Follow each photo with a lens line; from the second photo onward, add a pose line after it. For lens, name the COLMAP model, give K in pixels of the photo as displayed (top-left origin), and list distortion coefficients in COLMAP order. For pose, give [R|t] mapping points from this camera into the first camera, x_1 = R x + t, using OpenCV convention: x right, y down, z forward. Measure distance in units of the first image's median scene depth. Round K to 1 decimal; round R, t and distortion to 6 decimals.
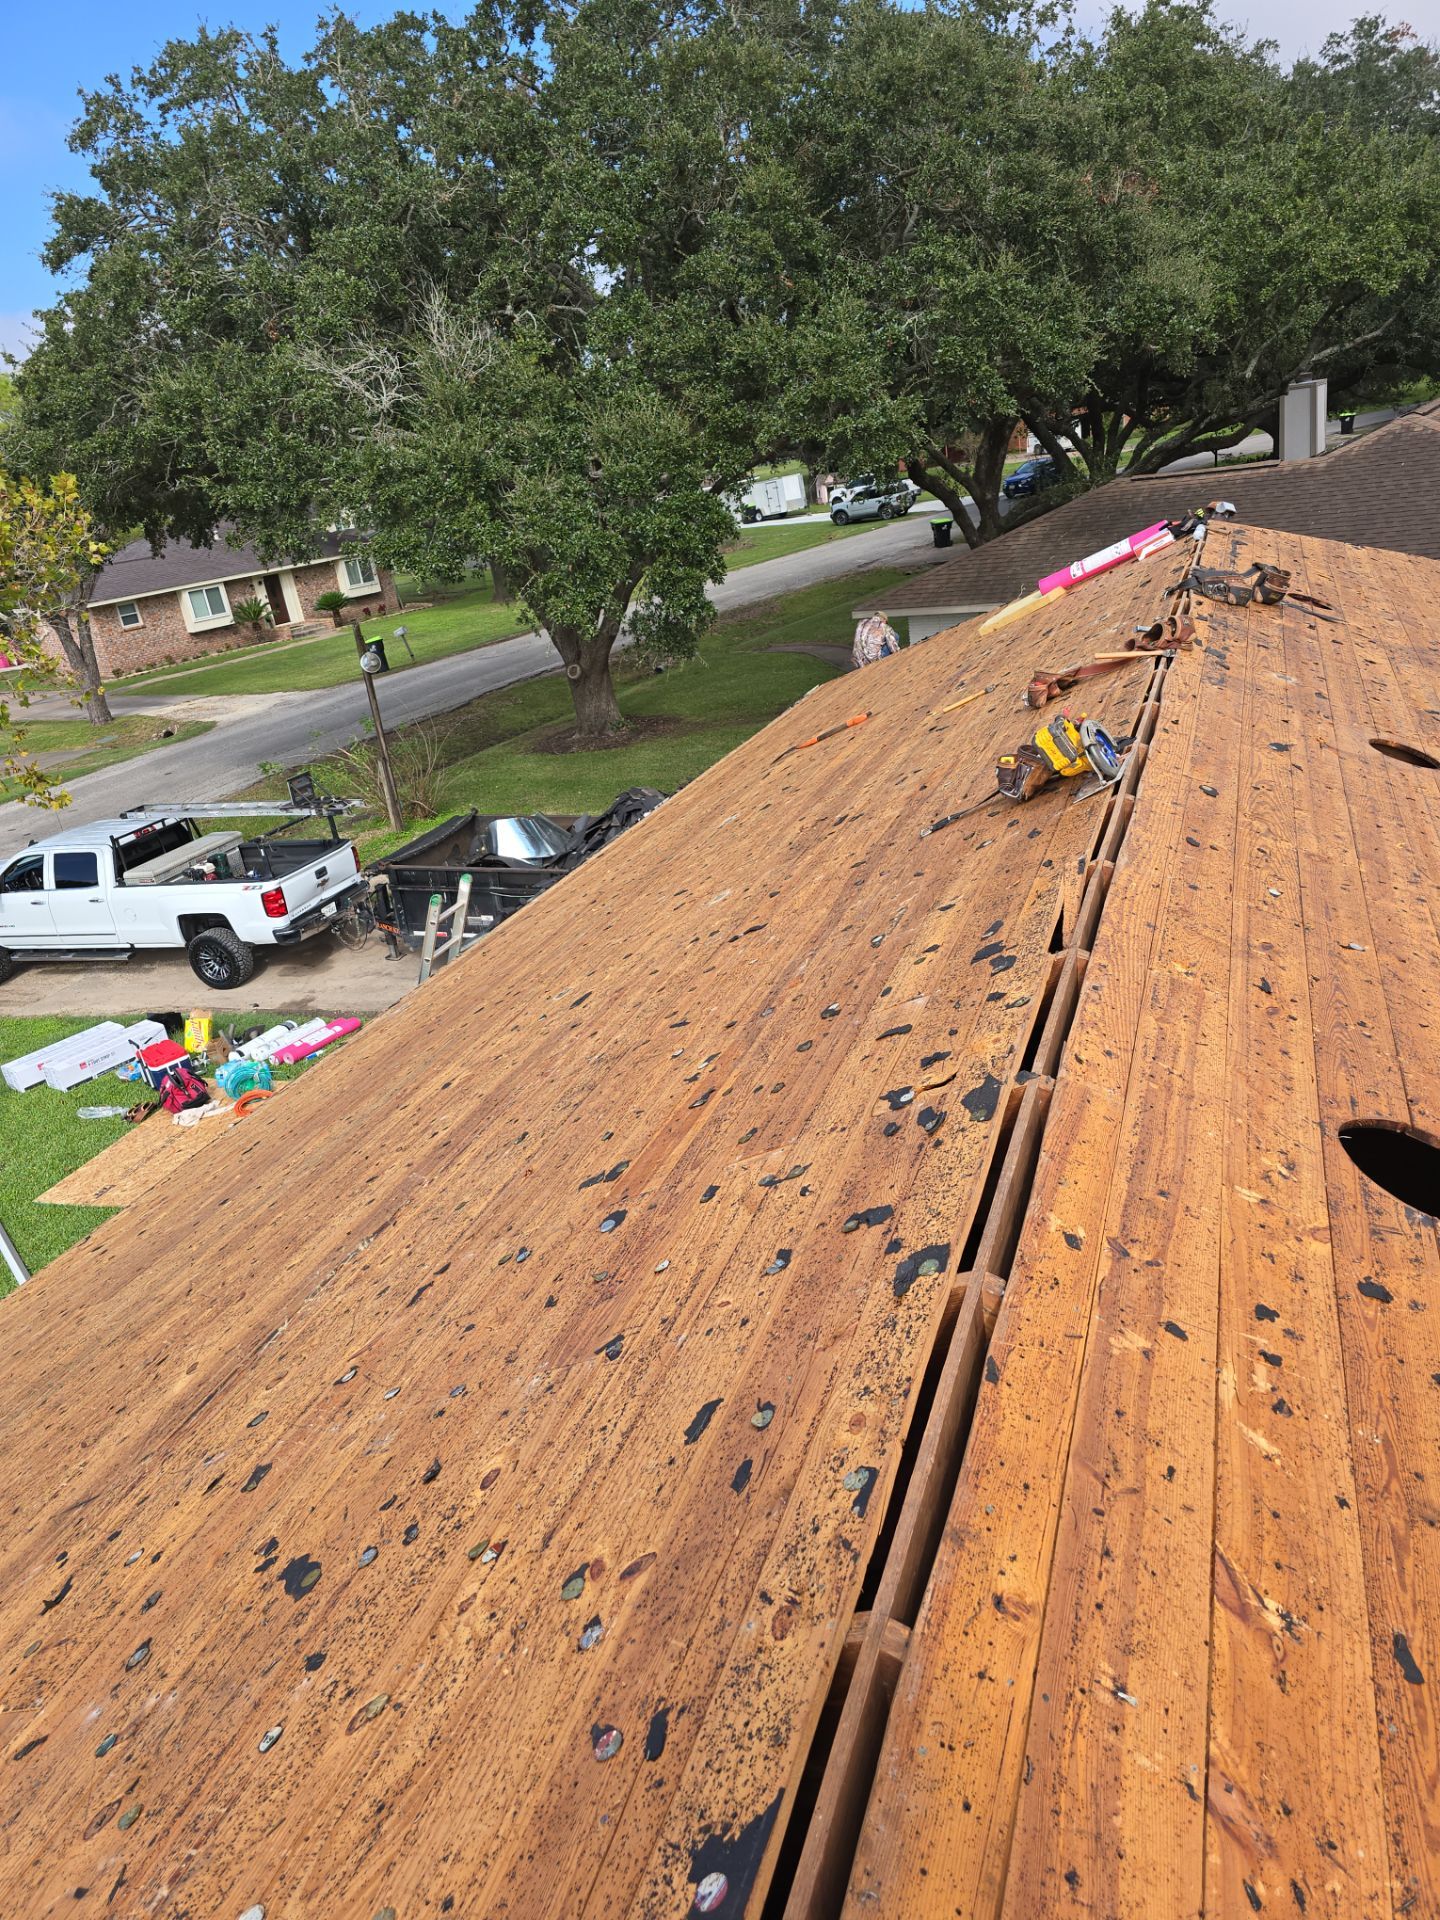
lens RADIAL K [[1303.4, 0, 720.0], [0, 1303.4, 960.0], [0, 0, 1]] dist [0.080779, -0.068832]
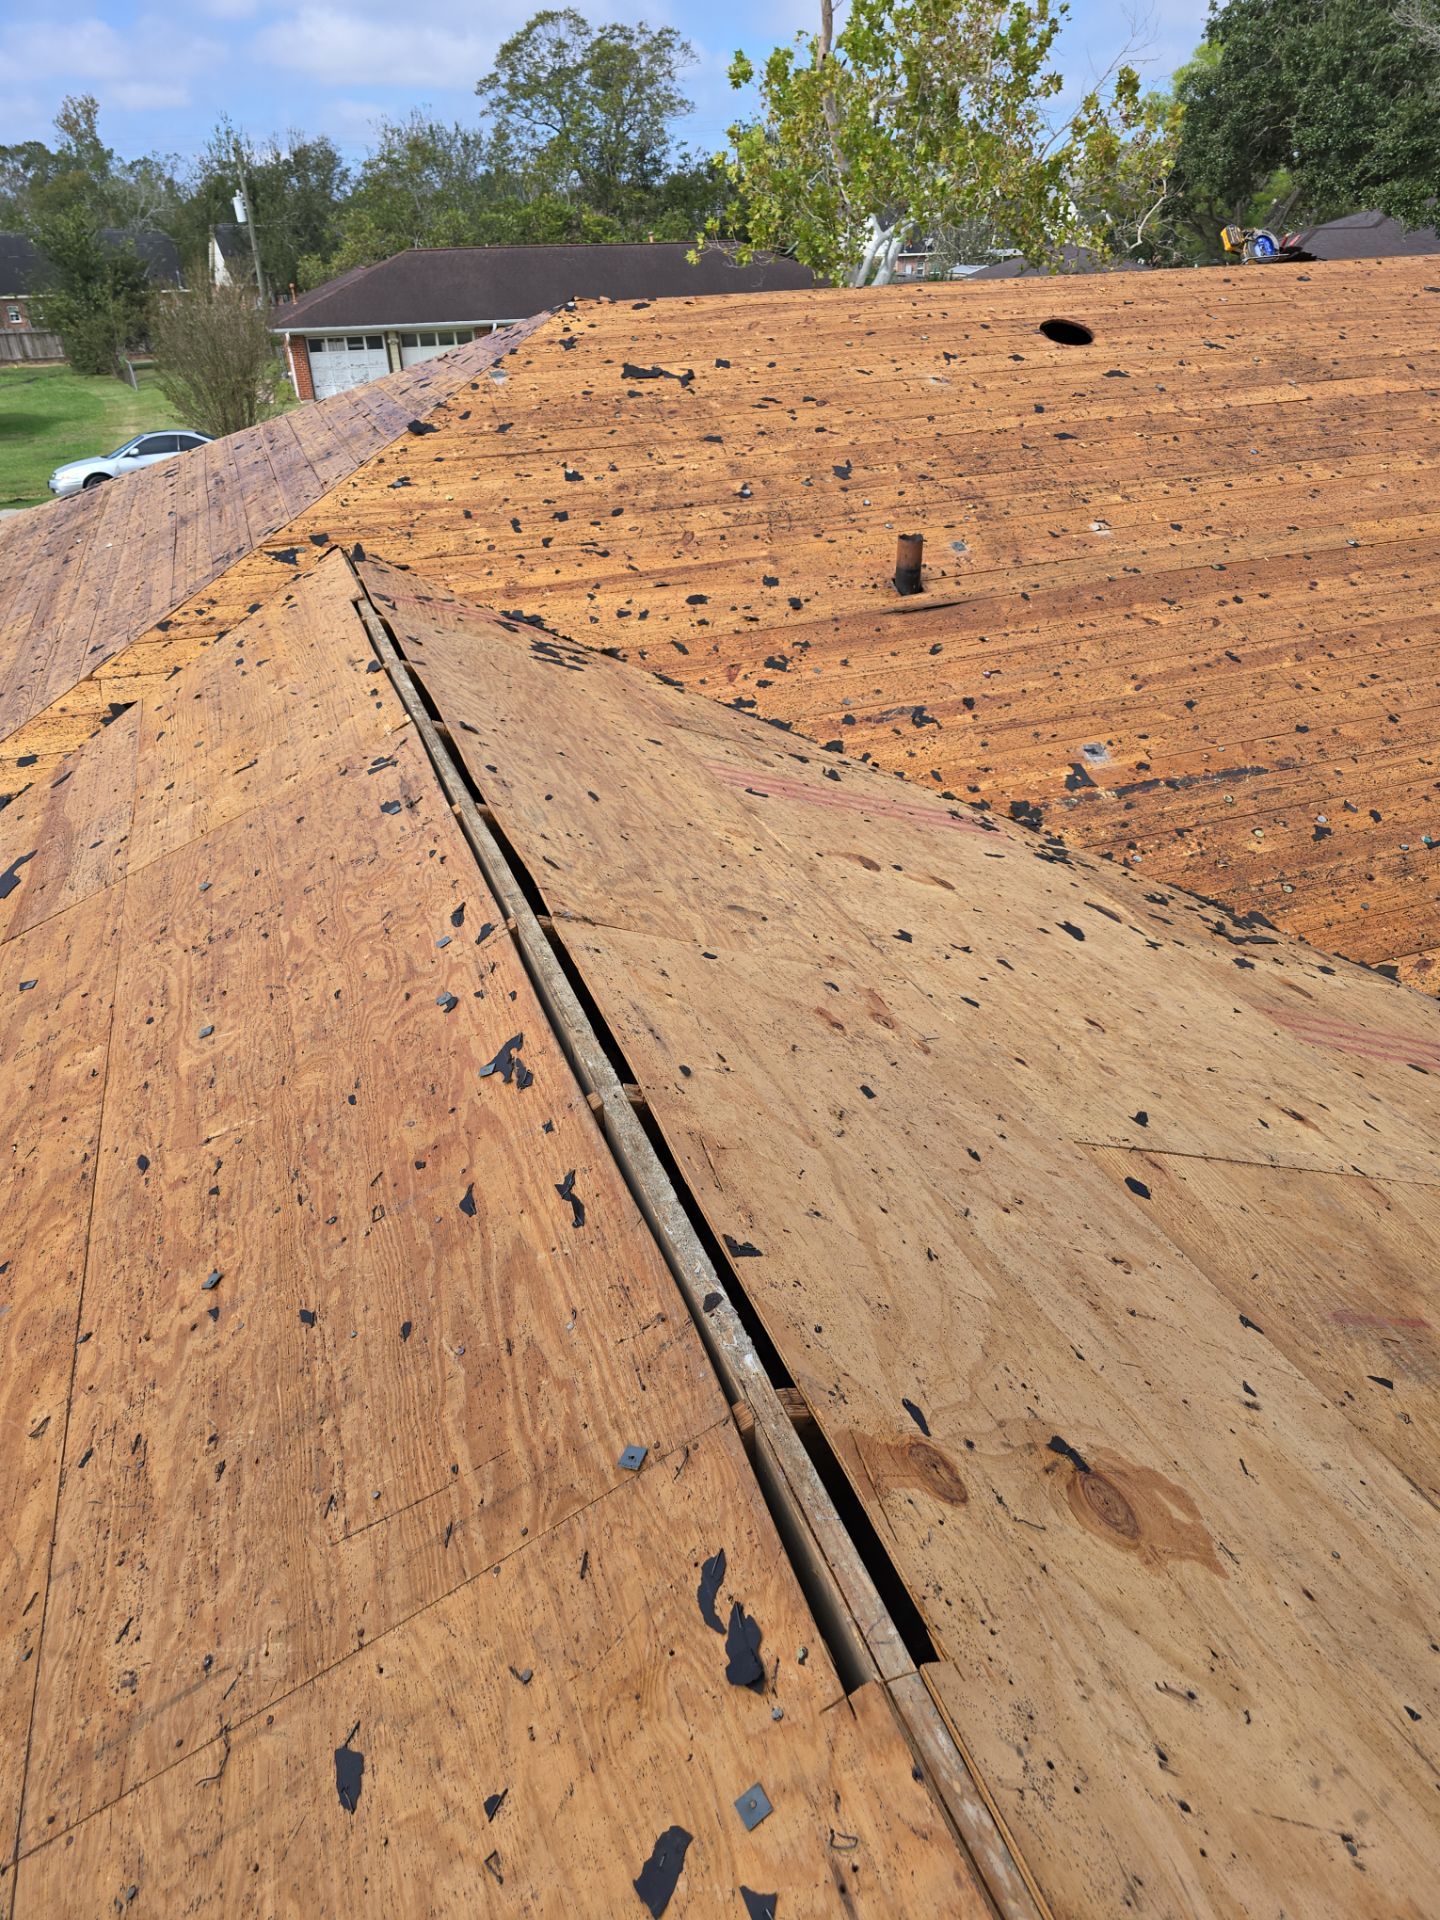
lens RADIAL K [[1314.3, 0, 719.0], [0, 1314.3, 950.3], [0, 0, 1]] dist [0.081740, -0.070850]
pose [[0.651172, 0.465707, -0.599243, 0.443219], [-0.346599, 0.884924, 0.311093, 0.130349], [0.675162, 0.005122, 0.737651, -0.309550]]
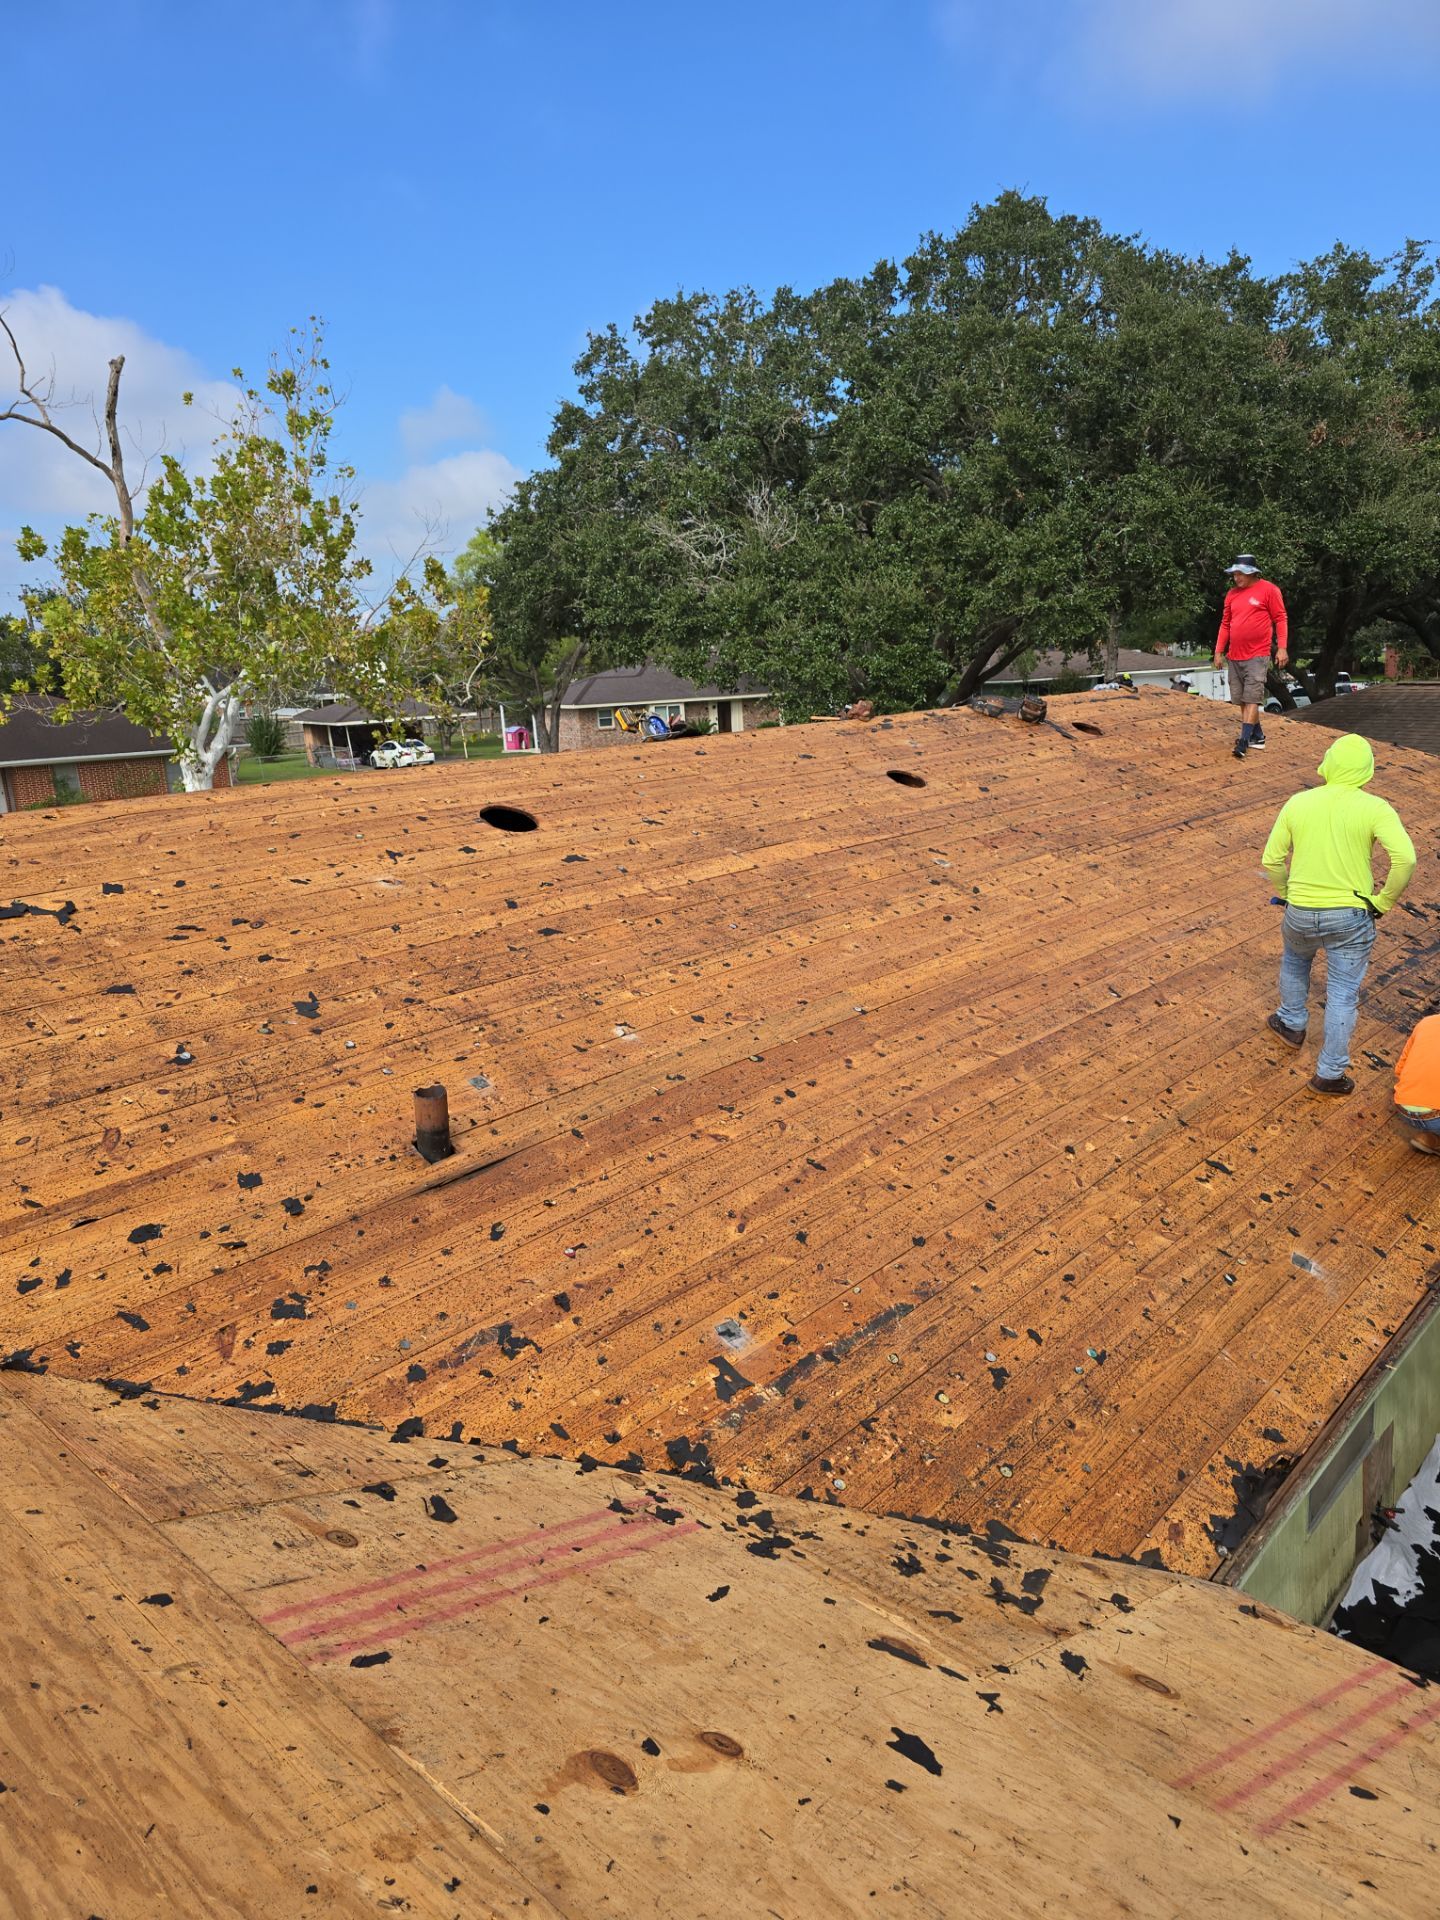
lens RADIAL K [[1293.2, 0, 740.3], [0, 1293.2, 969.4], [0, 0, 1]] dist [0.094930, -0.101495]
pose [[0.930079, 0.181906, -0.319161, 0.351650], [-0.215894, 0.973590, -0.074247, 0.104188], [0.297226, 0.137960, 0.944788, -0.256166]]
